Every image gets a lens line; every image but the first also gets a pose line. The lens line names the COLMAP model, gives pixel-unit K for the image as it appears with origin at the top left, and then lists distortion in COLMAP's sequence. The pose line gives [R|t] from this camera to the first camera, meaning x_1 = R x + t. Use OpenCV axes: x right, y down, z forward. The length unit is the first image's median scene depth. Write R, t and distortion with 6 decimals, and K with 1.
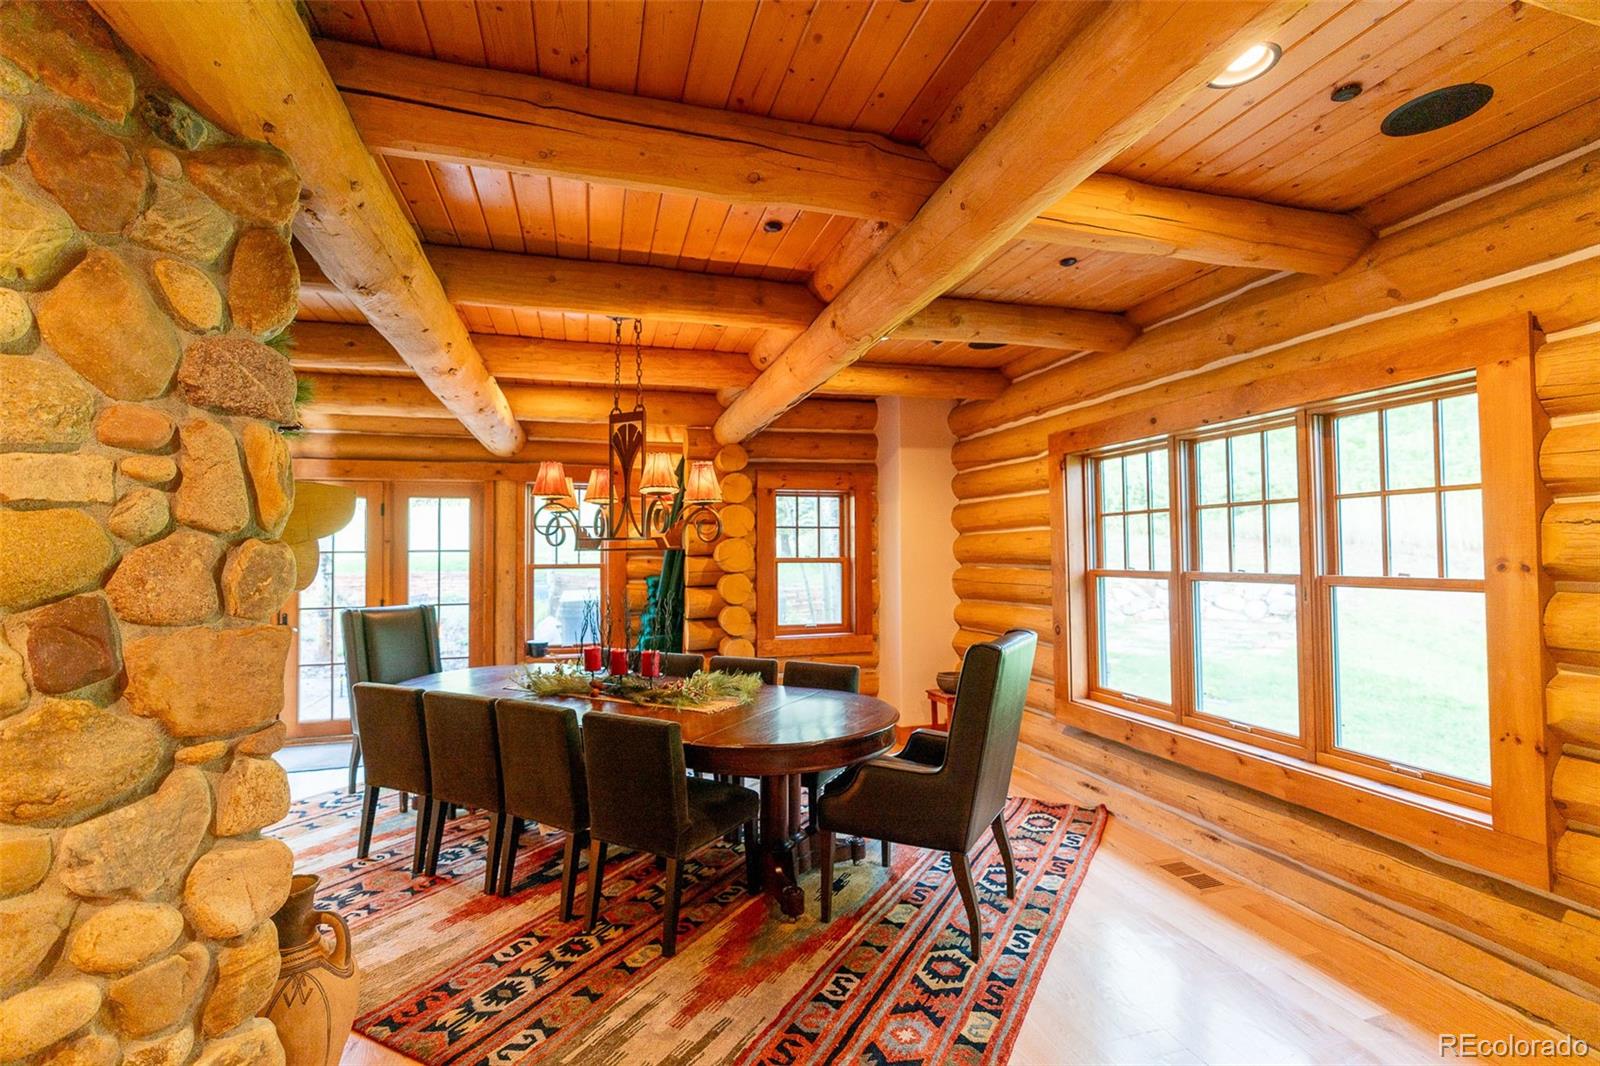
lens RADIAL K [[751.9, 0, 800.0], [0, 751.9, 533.0], [0, 0, 1]] dist [-0.000167, 0.000031]
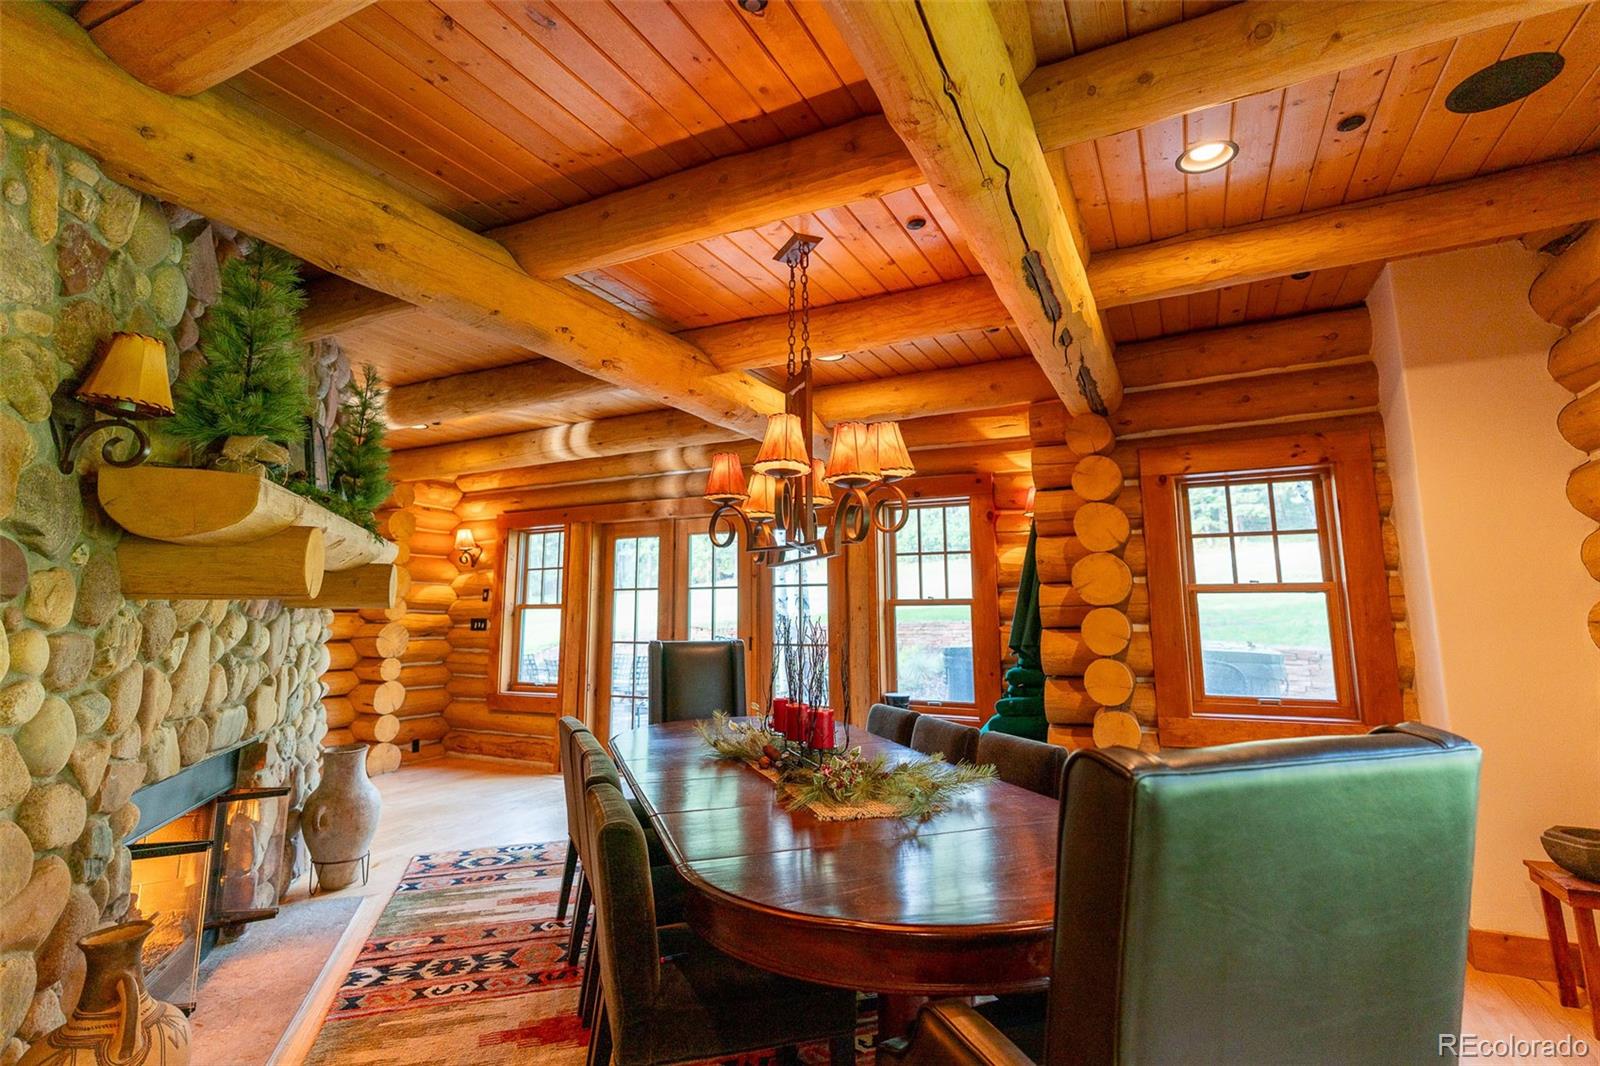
lens RADIAL K [[787.4, 0, 797.8], [0, 787.4, 484.3], [0, 0, 1]] dist [-0.000974, -0.000085]
pose [[0.717298, -0.109617, -0.688090, 0.203100], [0.016951, 0.990000, -0.140042, 0.038508], [0.696560, 0.088788, 0.711984, 0.316170]]
